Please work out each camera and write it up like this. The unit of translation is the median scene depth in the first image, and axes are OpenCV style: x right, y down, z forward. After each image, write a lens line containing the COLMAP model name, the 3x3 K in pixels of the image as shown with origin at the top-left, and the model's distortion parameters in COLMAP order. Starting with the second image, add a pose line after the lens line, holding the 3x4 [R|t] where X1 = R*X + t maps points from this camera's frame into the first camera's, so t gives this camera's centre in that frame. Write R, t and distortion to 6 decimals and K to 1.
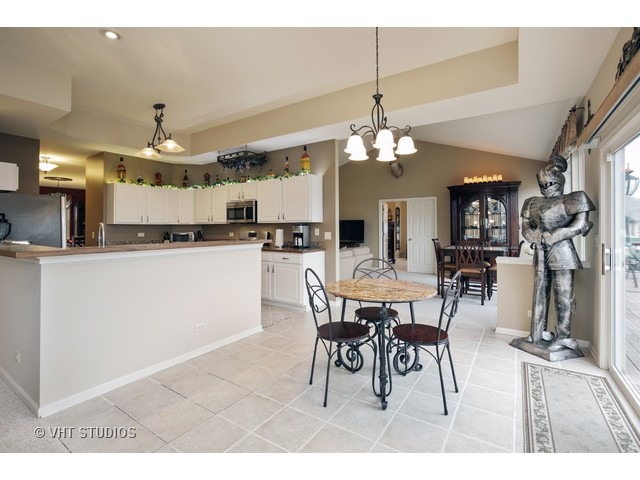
lens RADIAL K [[305.3, 0, 323.5], [0, 305.3, 231.1], [0, 0, 1]] dist [-0.002346, -0.000533]
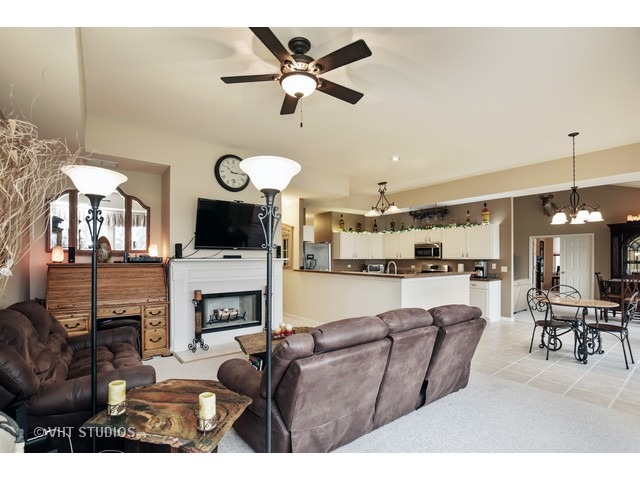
lens RADIAL K [[314.3, 0, 320.7], [0, 314.3, 264.2], [0, 0, 1]] dist [-0.002046, 0.000080]
pose [[0.949736, 0.008556, -0.312934, -0.293527], [-0.005427, 0.999926, 0.010867, -0.015865], [0.313004, -0.008622, 0.949713, -0.523420]]
